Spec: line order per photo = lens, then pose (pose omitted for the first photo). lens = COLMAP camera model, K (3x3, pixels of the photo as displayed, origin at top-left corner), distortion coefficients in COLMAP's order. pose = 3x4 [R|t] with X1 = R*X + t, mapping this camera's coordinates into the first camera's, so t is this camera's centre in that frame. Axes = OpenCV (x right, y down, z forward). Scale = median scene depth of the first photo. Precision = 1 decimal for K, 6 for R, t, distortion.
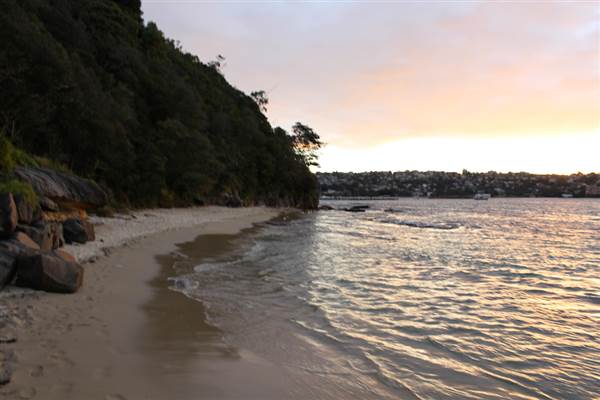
lens RADIAL K [[513.9, 0, 311.9], [0, 513.9, 194.2], [0, 0, 1]] dist [-0.098689, 0.008451]
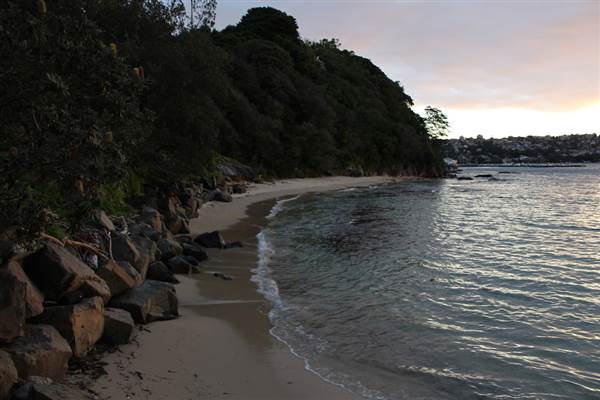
lens RADIAL K [[527.7, 0, 309.0], [0, 527.7, 185.7], [0, 0, 1]] dist [-0.098419, 0.103021]
pose [[0.931523, 0.008428, -0.363584, 0.073933], [0.009150, 0.998872, 0.046596, -0.005700], [0.363566, -0.046732, 0.930395, -0.119994]]
